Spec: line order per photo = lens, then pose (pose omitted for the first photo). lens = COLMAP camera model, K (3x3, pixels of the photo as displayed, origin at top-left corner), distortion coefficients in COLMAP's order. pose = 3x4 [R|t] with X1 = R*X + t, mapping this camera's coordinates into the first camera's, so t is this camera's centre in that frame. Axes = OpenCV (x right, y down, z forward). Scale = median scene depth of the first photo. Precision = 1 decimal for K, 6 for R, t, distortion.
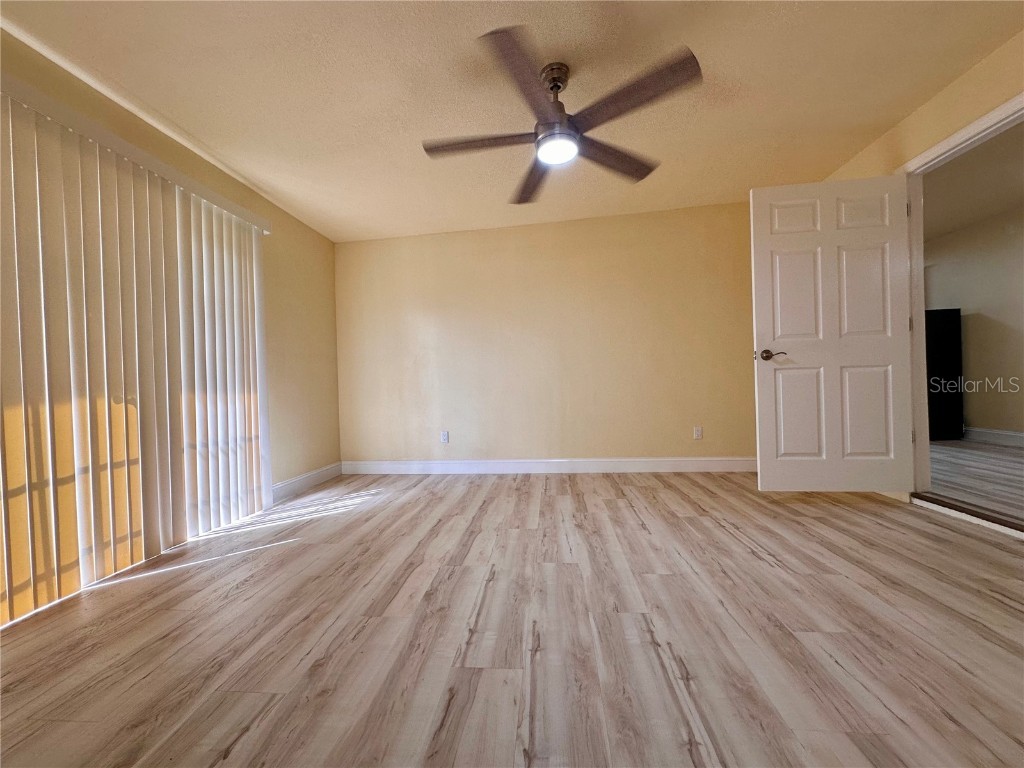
lens RADIAL K [[409.0, 0, 514.3], [0, 409.0, 384.6], [0, 0, 1]] dist [-0.000117, 0.000211]
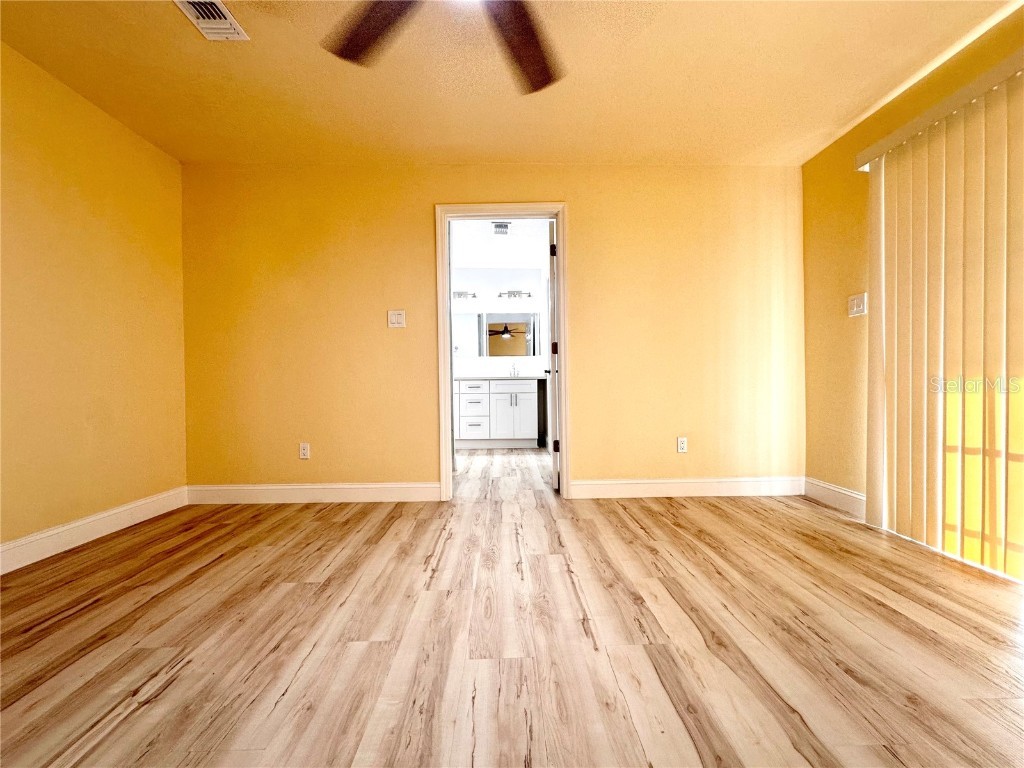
lens RADIAL K [[409.0, 0, 514.3], [0, 409.0, 384.6], [0, 0, 1]] dist [-0.000117, 0.000211]
pose [[-0.992768, 0.048329, -0.109894, 0.148596], [0.047378, 0.998814, 0.011252, -0.003121], [0.110308, 0.005964, -0.993880, 1.825485]]
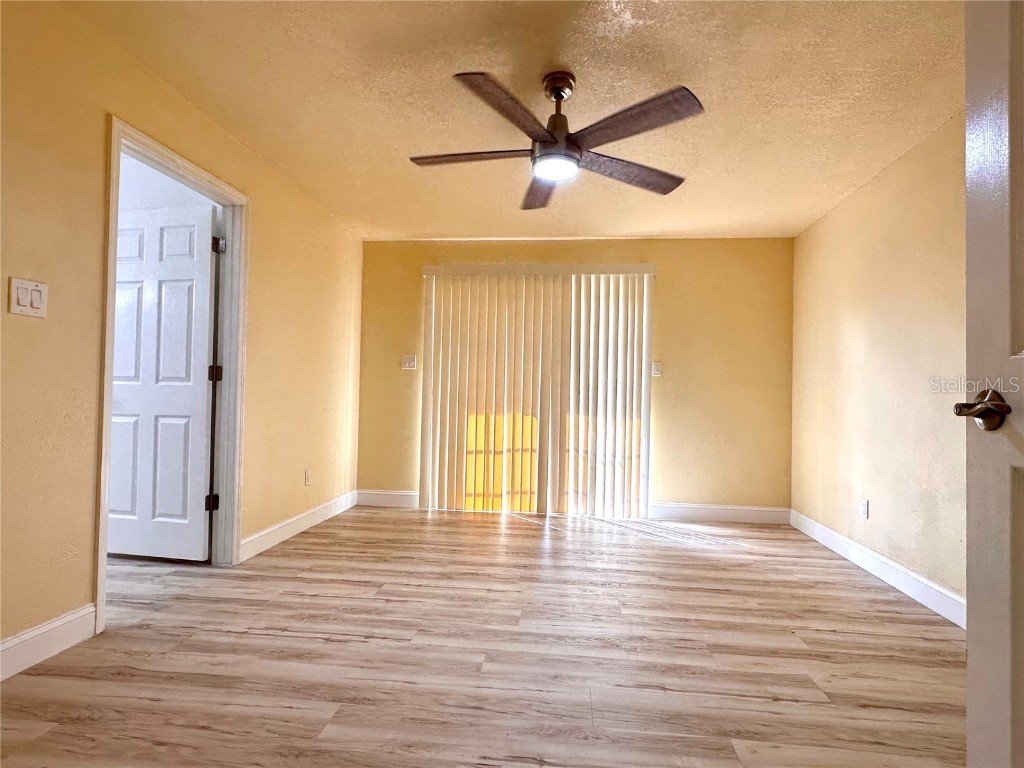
lens RADIAL K [[533.7, 0, 508.8], [0, 533.7, 382.7], [0, 0, 1]] dist [-0.000641, 0.000219]
pose [[-0.013801, 0.009688, -0.999858, 1.500644], [-0.020963, 0.999730, 0.009976, -0.136936], [0.999685, 0.021097, -0.013594, 1.087236]]
